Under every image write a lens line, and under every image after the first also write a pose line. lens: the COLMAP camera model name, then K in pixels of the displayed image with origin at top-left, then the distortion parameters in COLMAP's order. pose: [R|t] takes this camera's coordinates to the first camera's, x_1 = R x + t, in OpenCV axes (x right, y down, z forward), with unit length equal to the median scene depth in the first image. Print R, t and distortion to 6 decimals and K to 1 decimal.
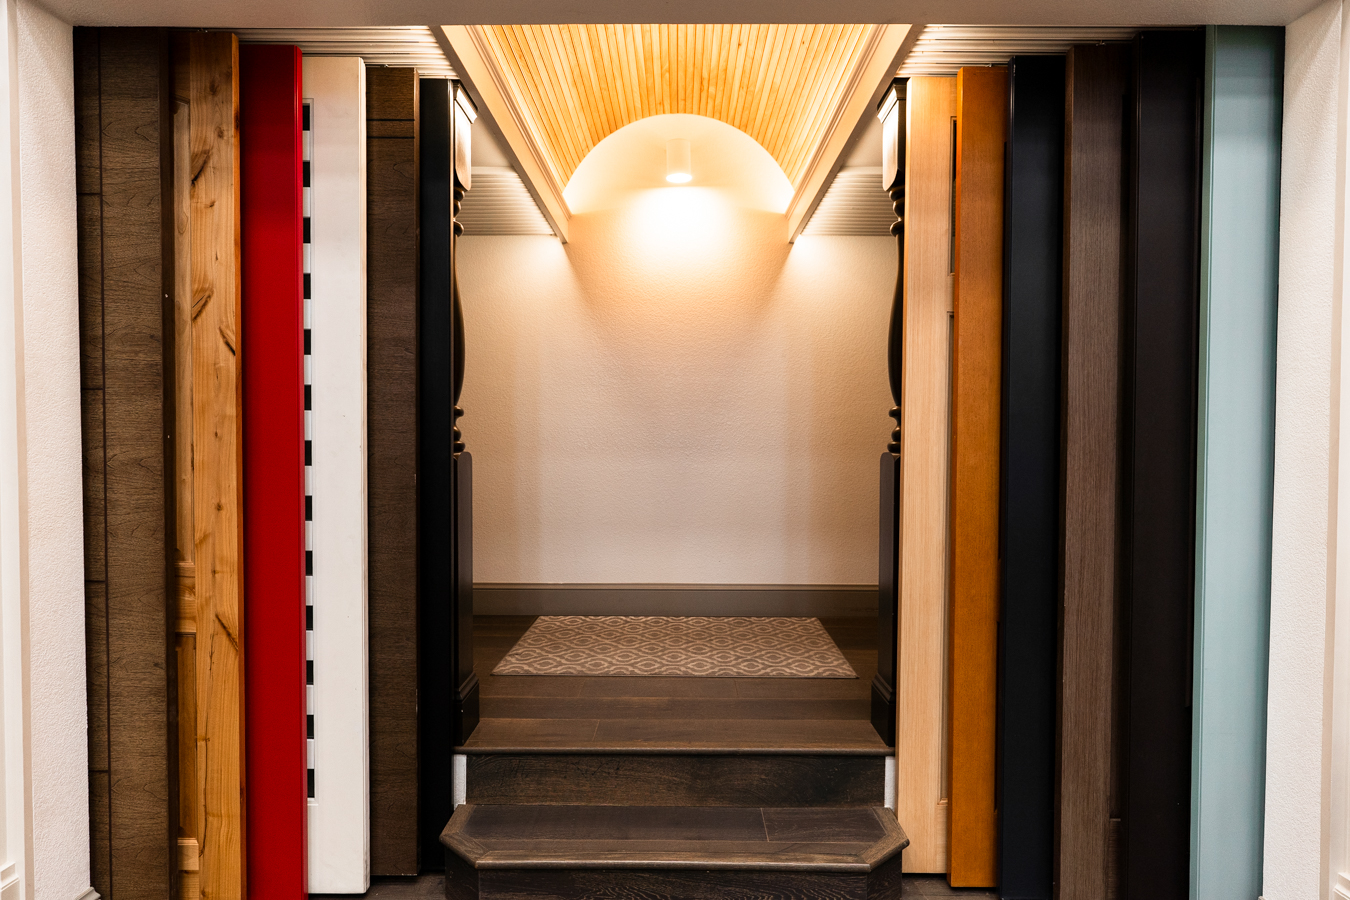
lens RADIAL K [[813.9, 0, 675.3], [0, 813.9, 454.4], [0, 0, 1]] dist [0.003057, -0.002721]
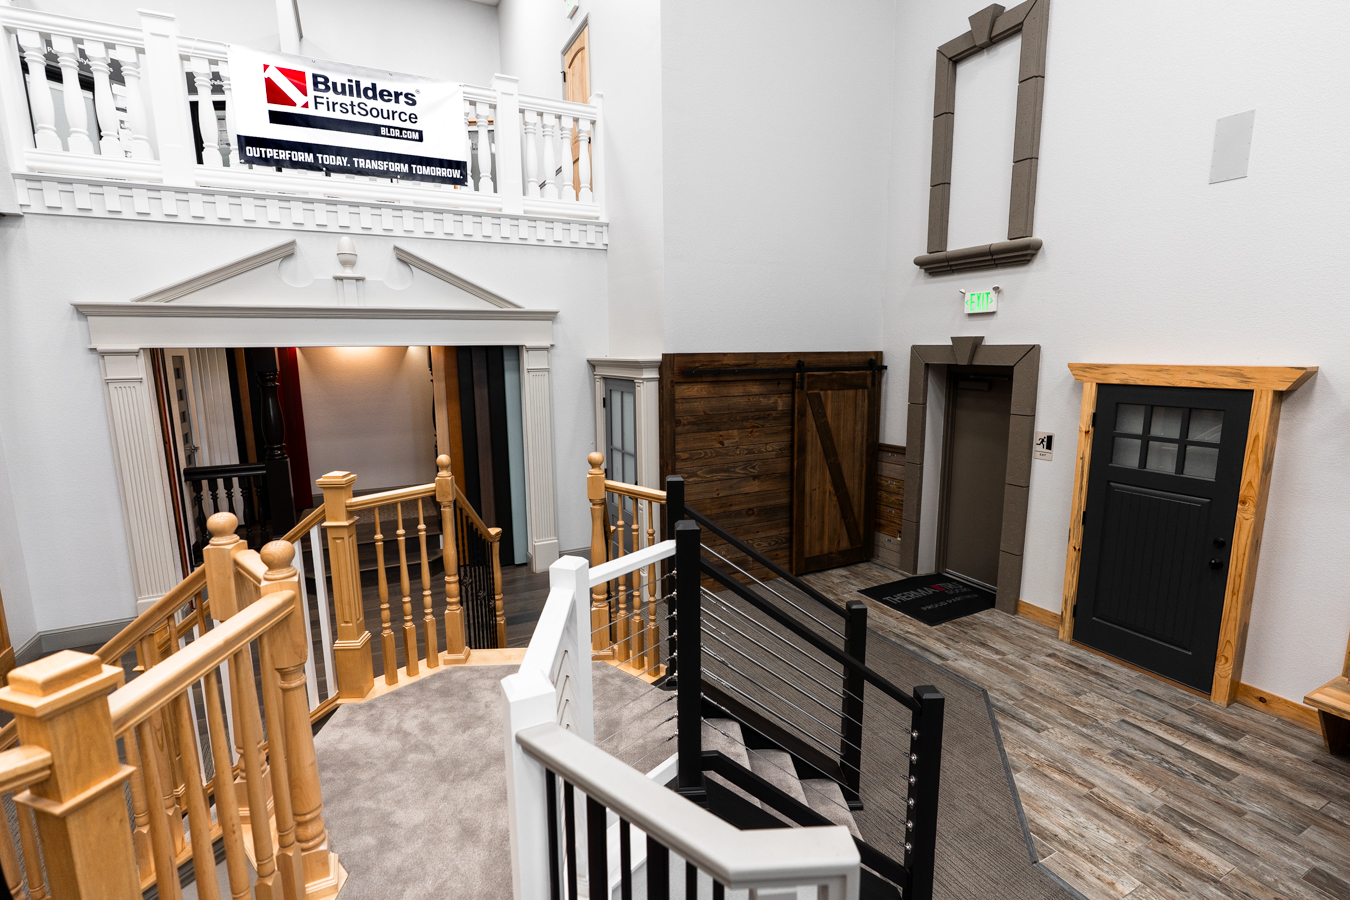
lens RADIAL K [[609.8, 0, 678.7], [0, 609.8, 446.4], [0, 0, 1]] dist [-0.009528, 0.001322]
pose [[0.888377, -0.080179, 0.452059, 0.019182], [0.019282, 0.990280, 0.137748, -0.321815], [-0.458710, -0.113655, 0.881288, -1.620371]]
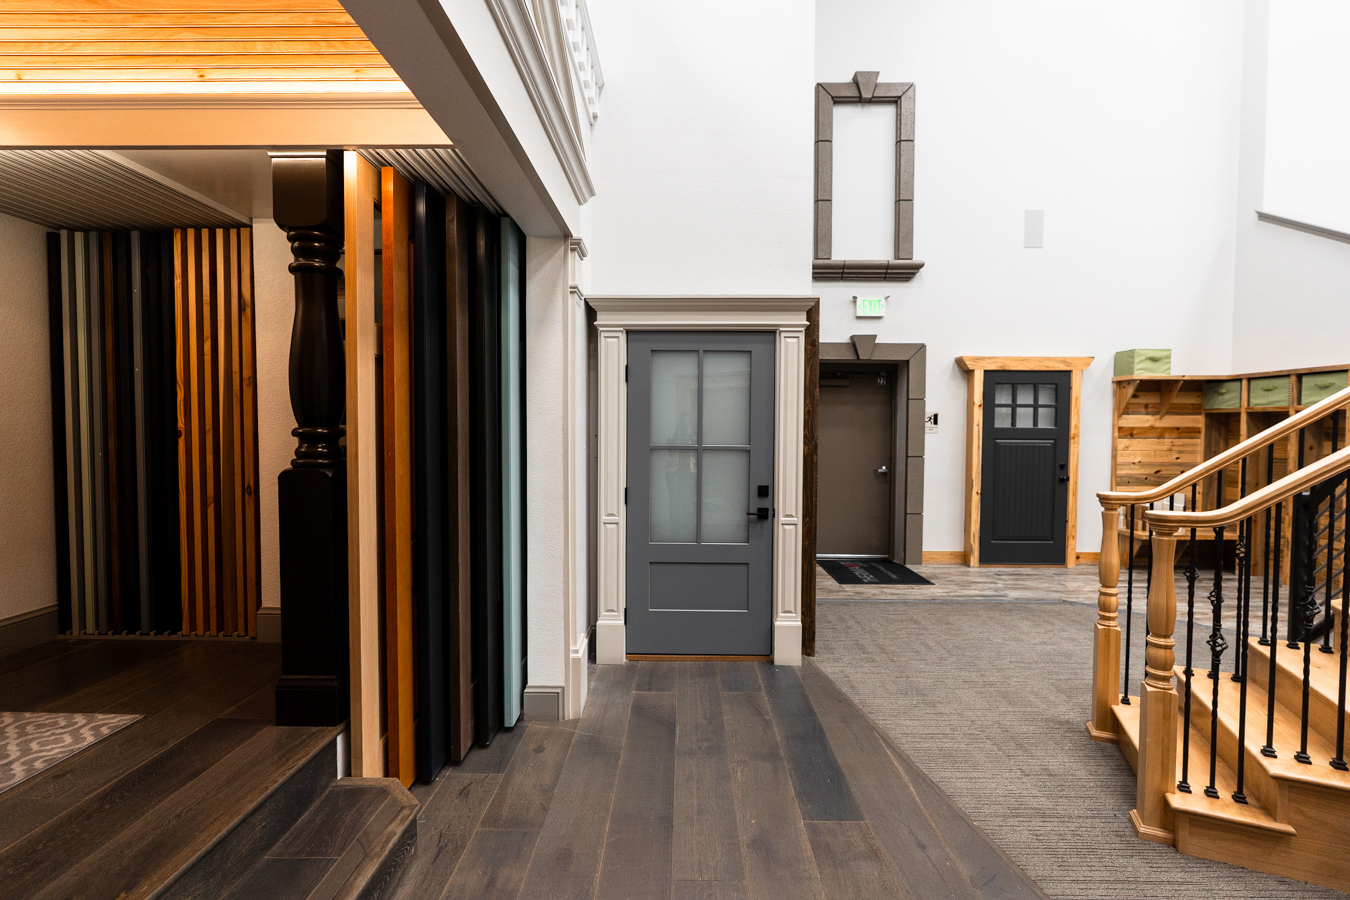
lens RADIAL K [[609.8, 0, 673.5], [0, 609.8, 437.8], [0, 0, 1]] dist [-0.009528, 0.001322]
pose [[0.012650, -0.022161, 0.999674, -0.539082], [0.015740, 0.999635, 0.021961, -0.053618], [-0.999796, 0.015457, 0.012994, 0.479818]]
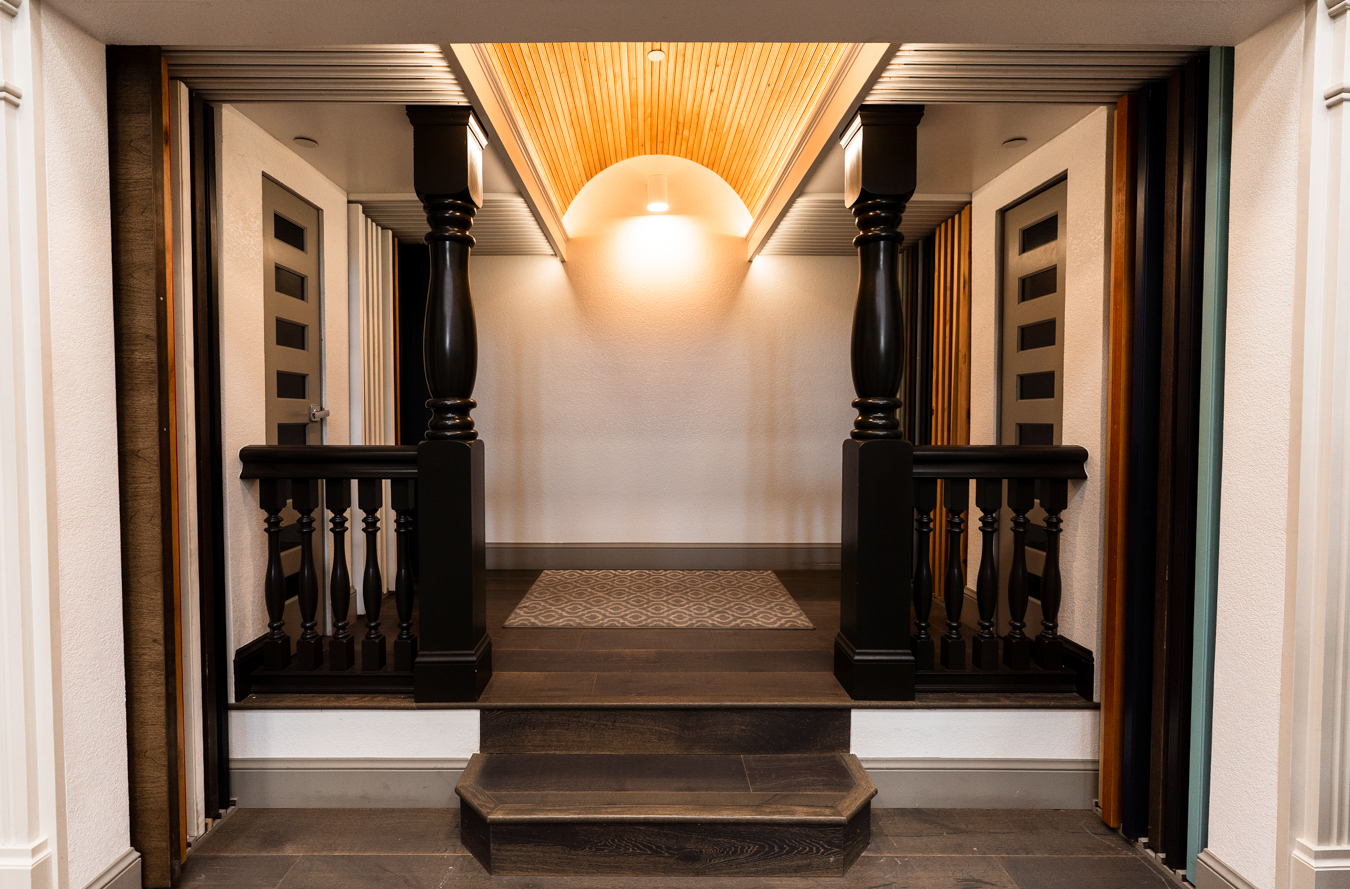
lens RADIAL K [[609.8, 0, 643.3], [0, 609.8, 439.0], [0, 0, 1]] dist [-0.009528, 0.001322]
pose [[0.999997, -0.001658, -0.001885, -0.026376], [0.001685, 0.999900, 0.014021, -0.014975], [0.001861, -0.014025, 0.999900, 0.152152]]
